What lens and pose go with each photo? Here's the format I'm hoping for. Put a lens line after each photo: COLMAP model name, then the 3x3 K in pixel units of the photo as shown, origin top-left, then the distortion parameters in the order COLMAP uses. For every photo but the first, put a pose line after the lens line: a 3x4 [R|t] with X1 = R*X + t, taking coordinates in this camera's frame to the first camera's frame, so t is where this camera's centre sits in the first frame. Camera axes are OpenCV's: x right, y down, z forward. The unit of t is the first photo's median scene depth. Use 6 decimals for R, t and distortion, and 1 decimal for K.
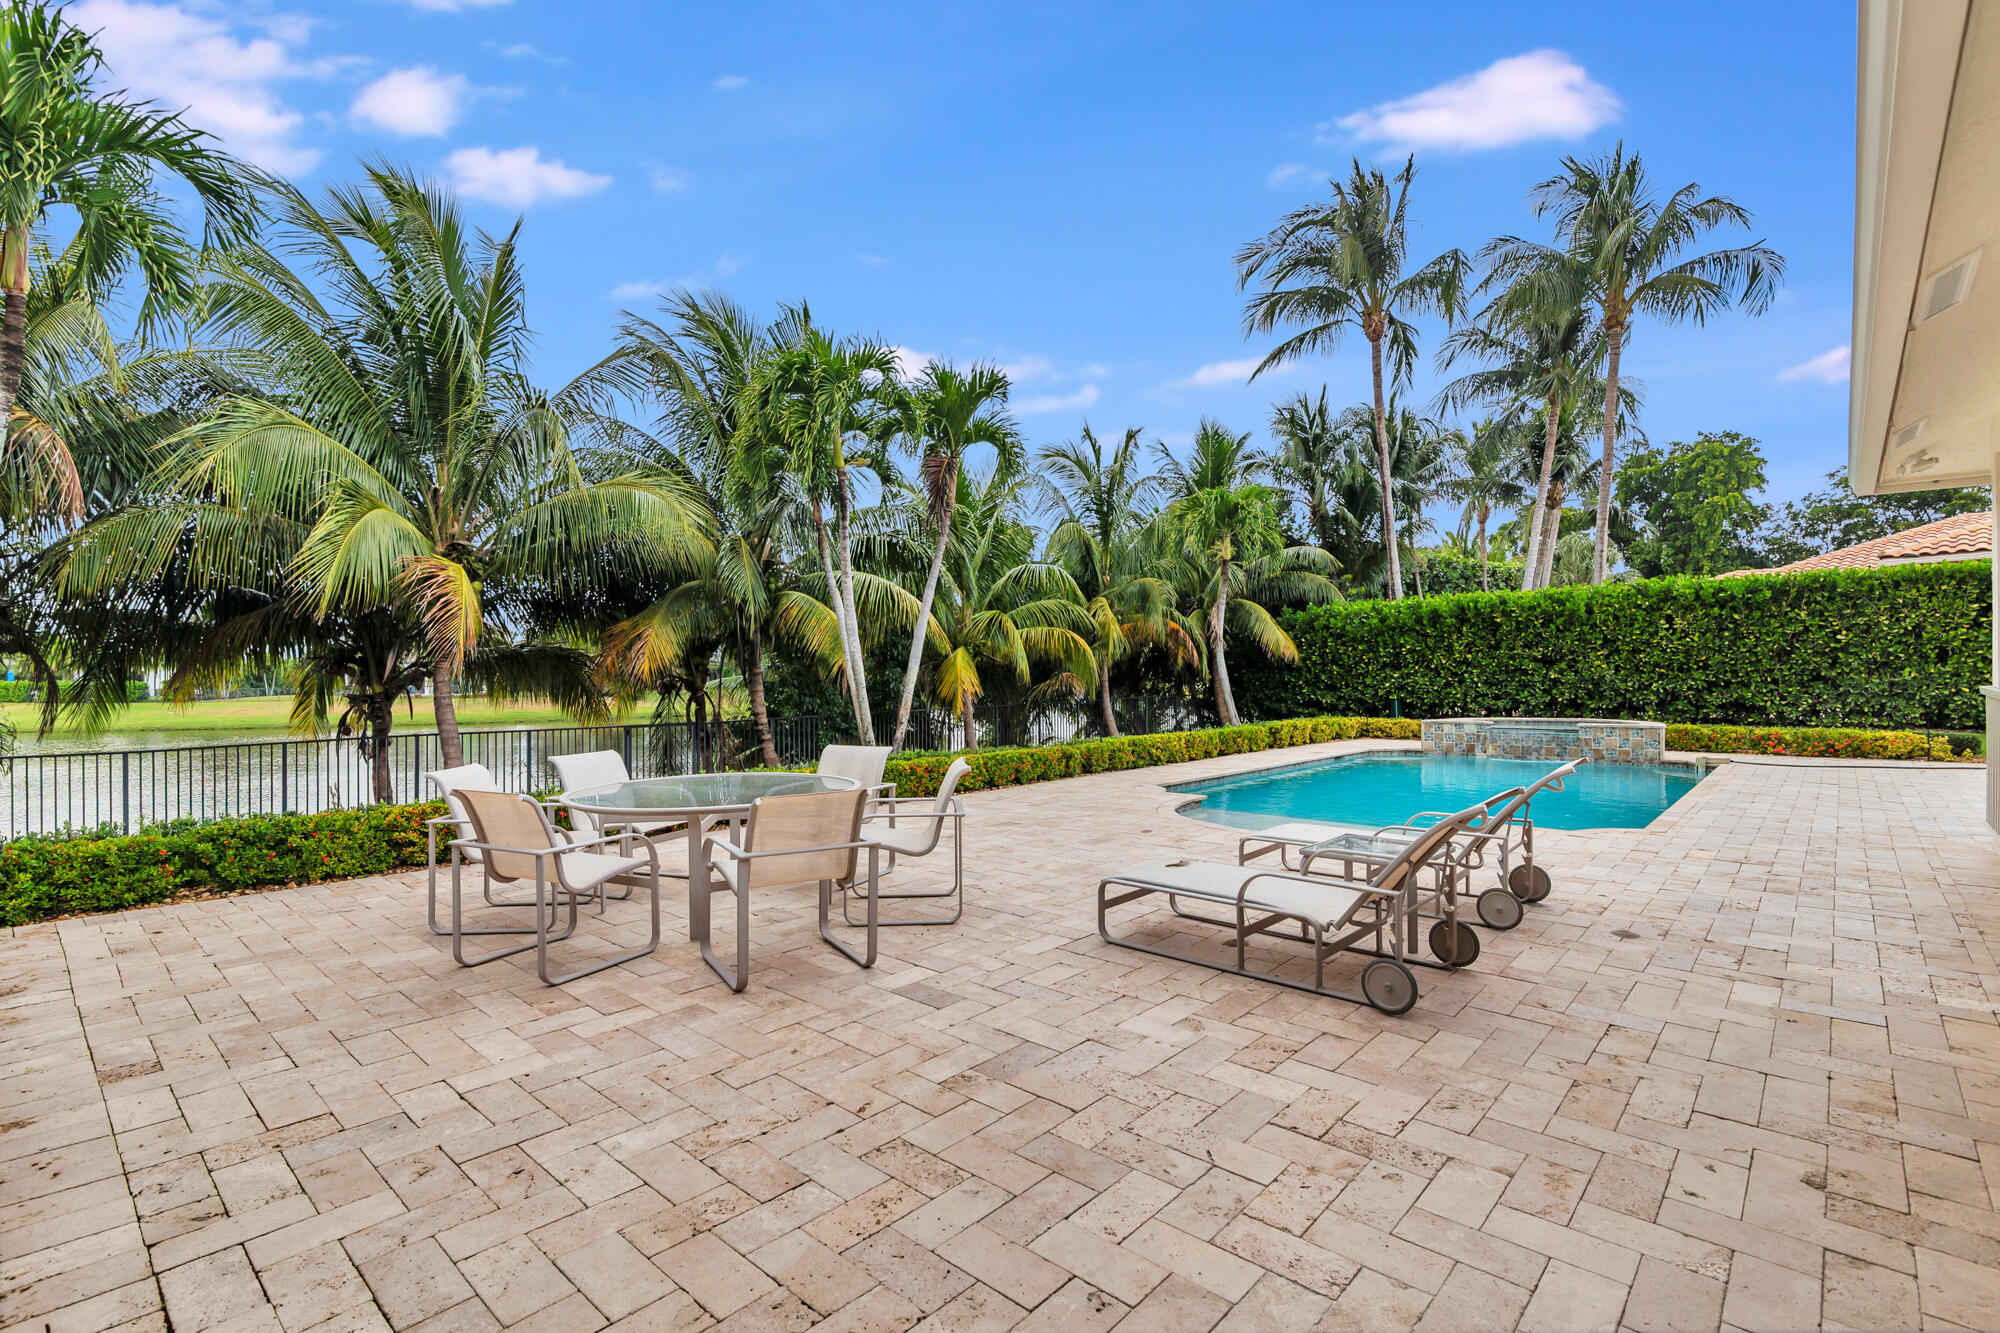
lens RADIAL K [[924.8, 0, 1007.5], [0, 924.8, 679.2], [0, 0, 1]] dist [0.009289, -0.002180]
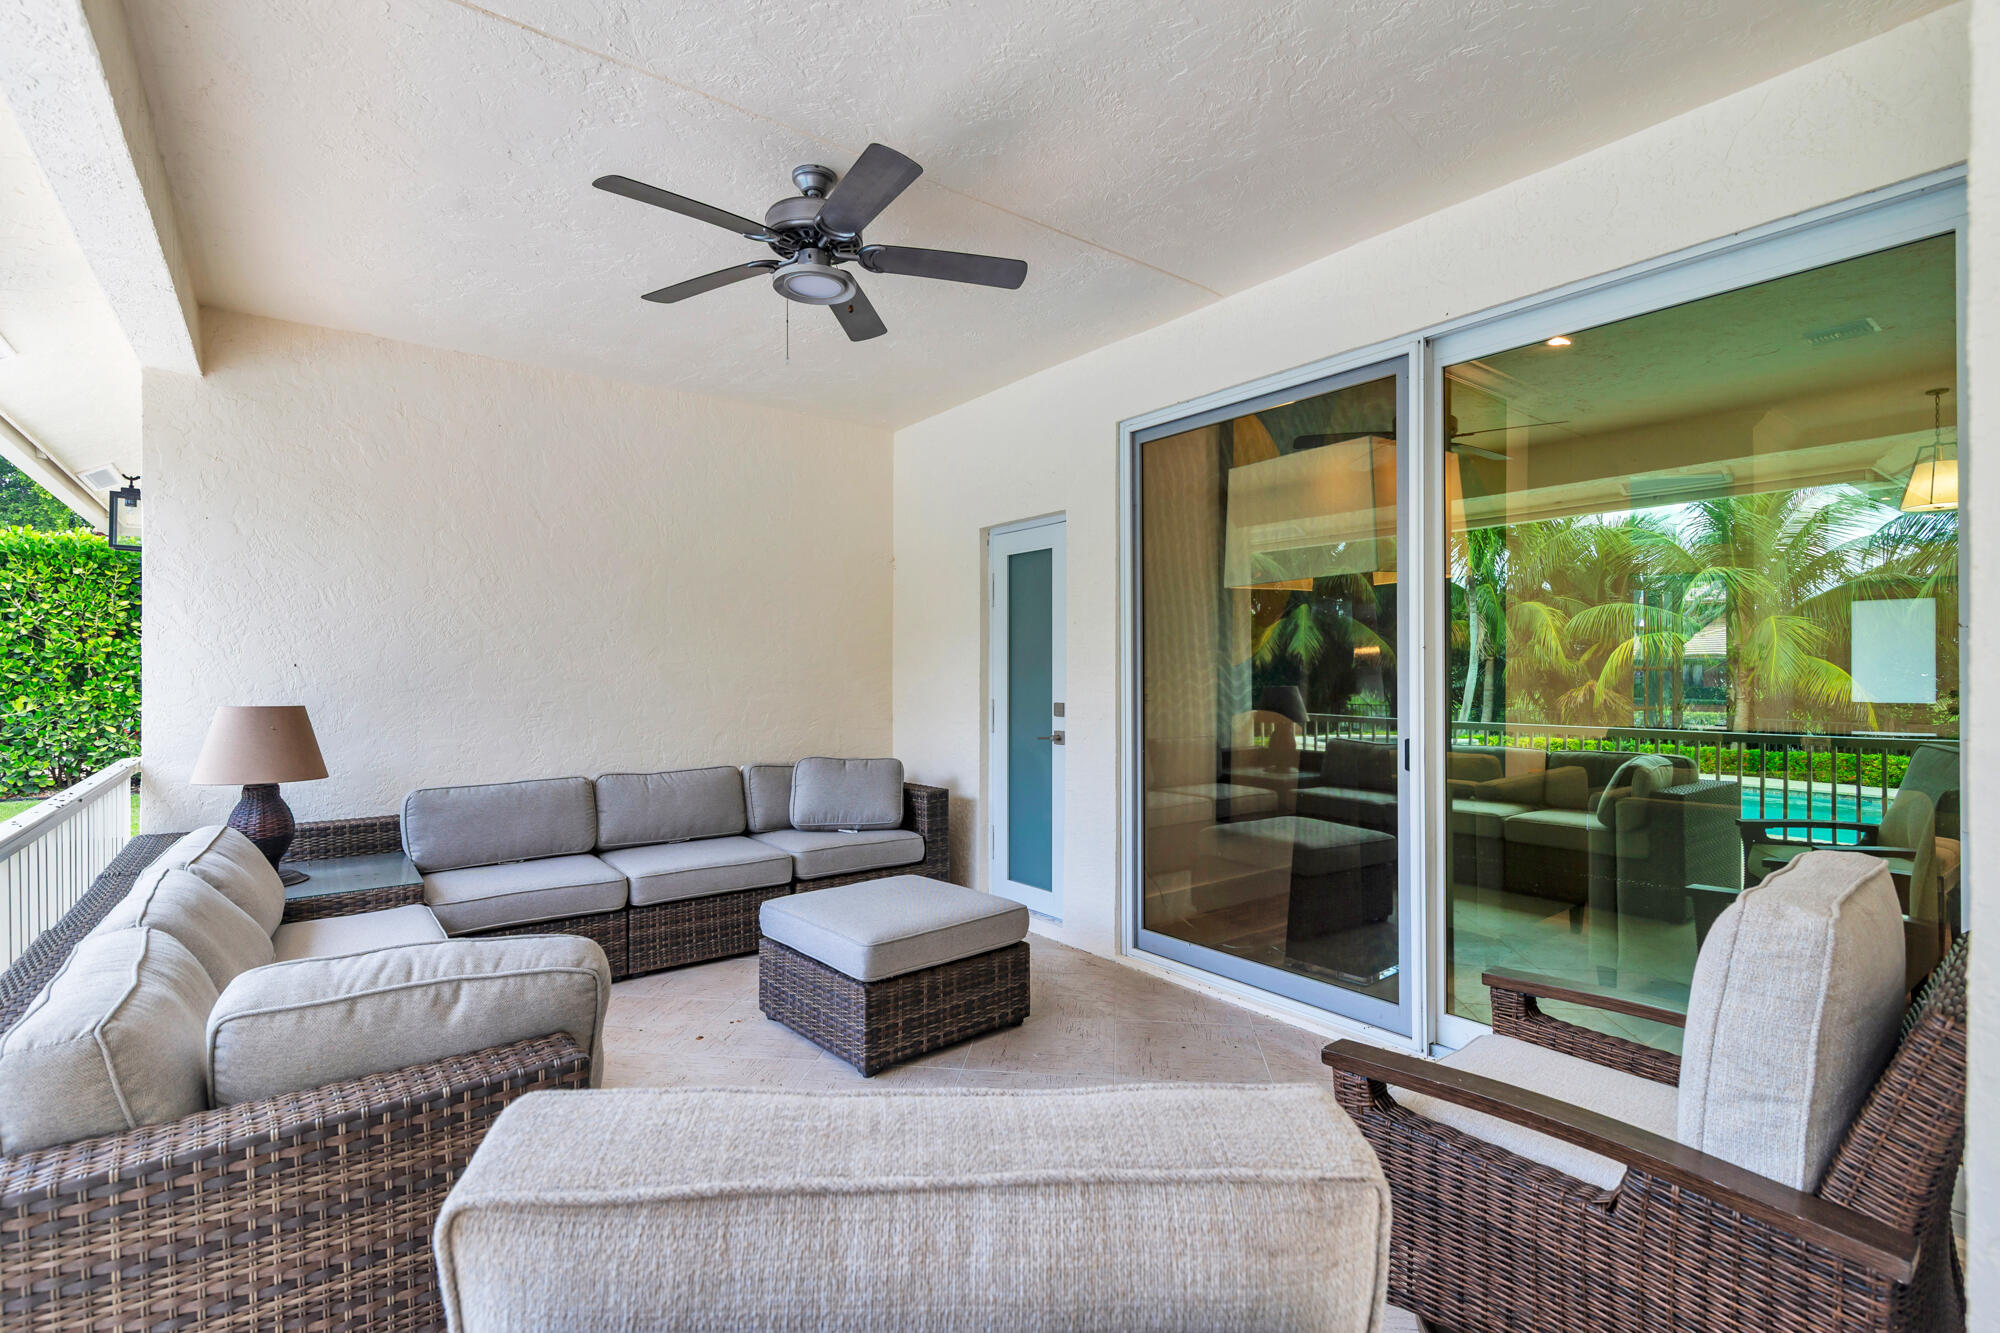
lens RADIAL K [[924.8, 0, 1005.7], [0, 924.8, 665.2], [0, 0, 1]] dist [0.009289, -0.002180]
pose [[0.185485, 0.019944, 0.982445, 0.448328], [0.005619, 0.999756, -0.021356, -0.015015], [-0.982631, 0.009481, 0.185328, 0.231925]]
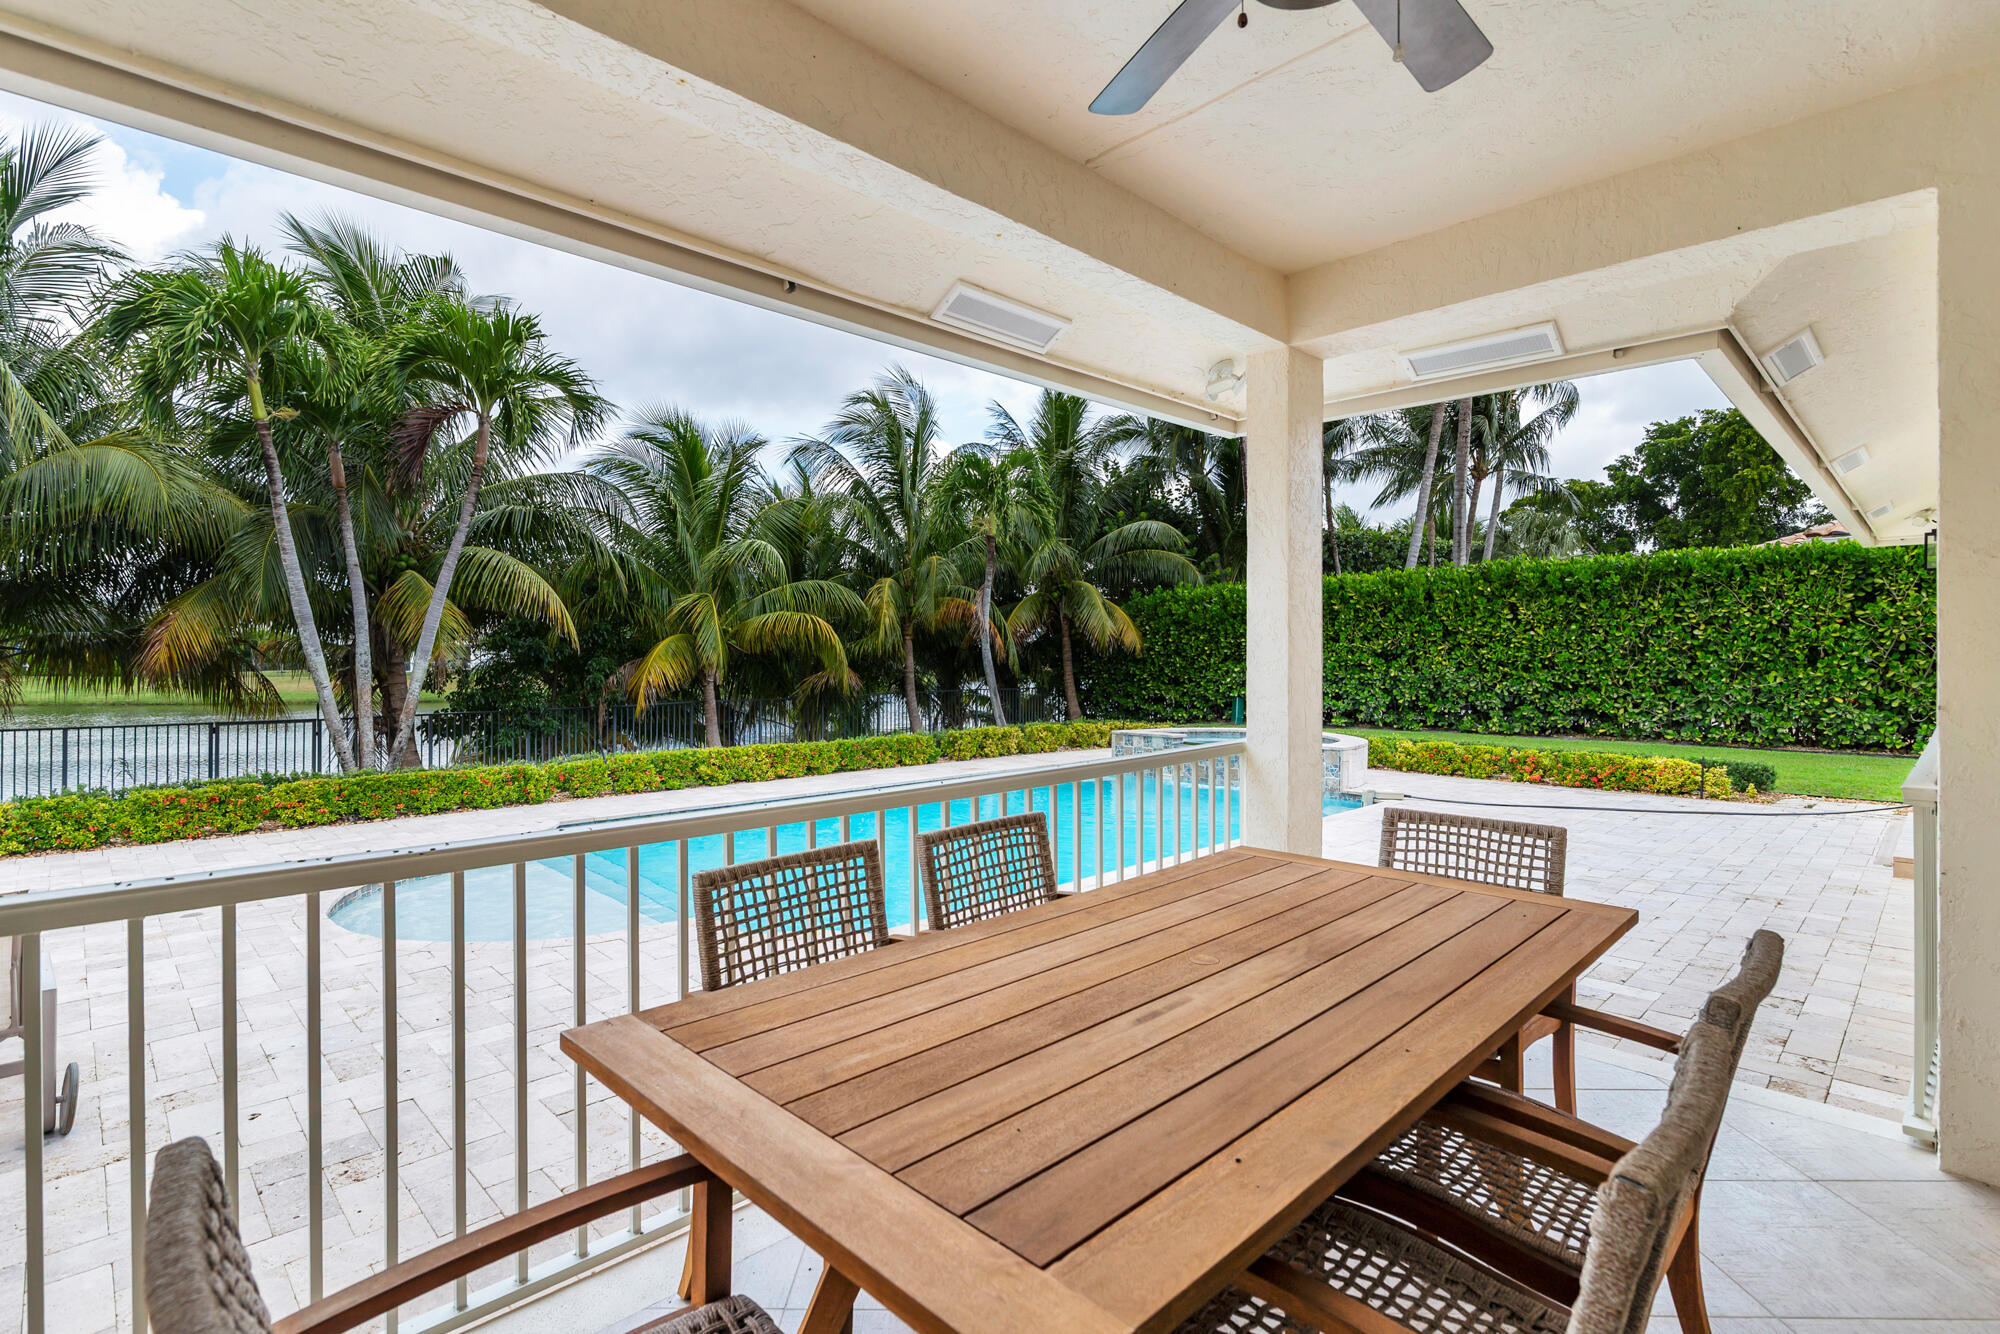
lens RADIAL K [[924.8, 0, 1004.9], [0, 924.8, 660.0], [0, 0, 1]] dist [0.009289, -0.002180]
pose [[0.997387, 0.010529, -0.071468, 0.333671], [-0.010420, 0.999944, 0.001900, -0.015633], [0.071484, -0.001150, 0.997441, 0.137755]]
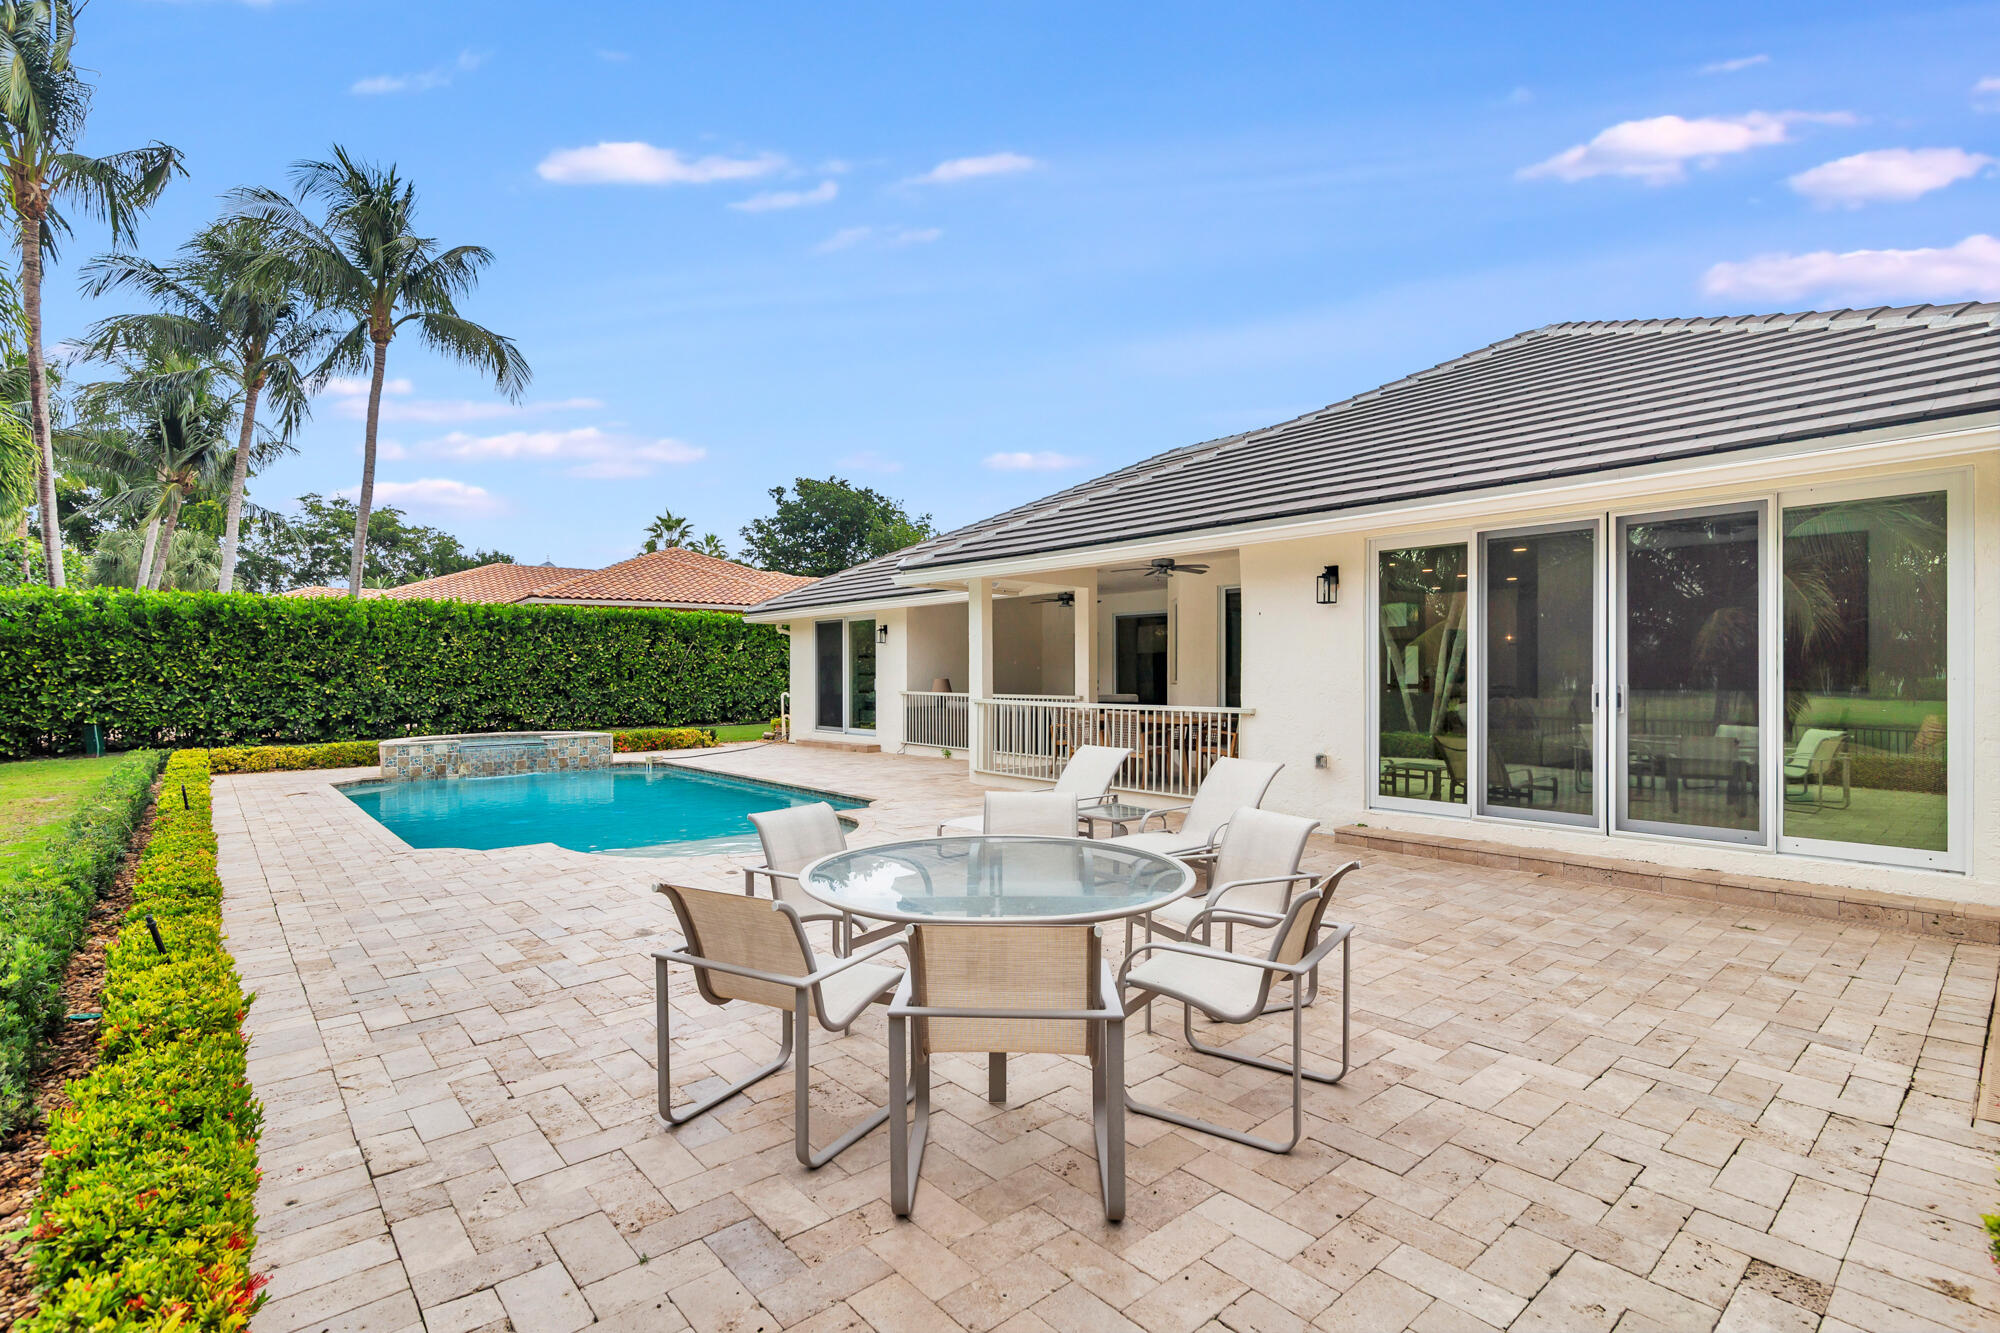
lens RADIAL K [[924.8, 0, 998.9], [0, 924.8, 678.5], [0, 0, 1]] dist [0.009289, -0.002180]
pose [[0.114262, 0.004498, 0.993440, -0.295859], [0.006643, 0.999964, -0.005291, -0.007829], [-0.993428, 0.007204, 0.114228, 0.259945]]
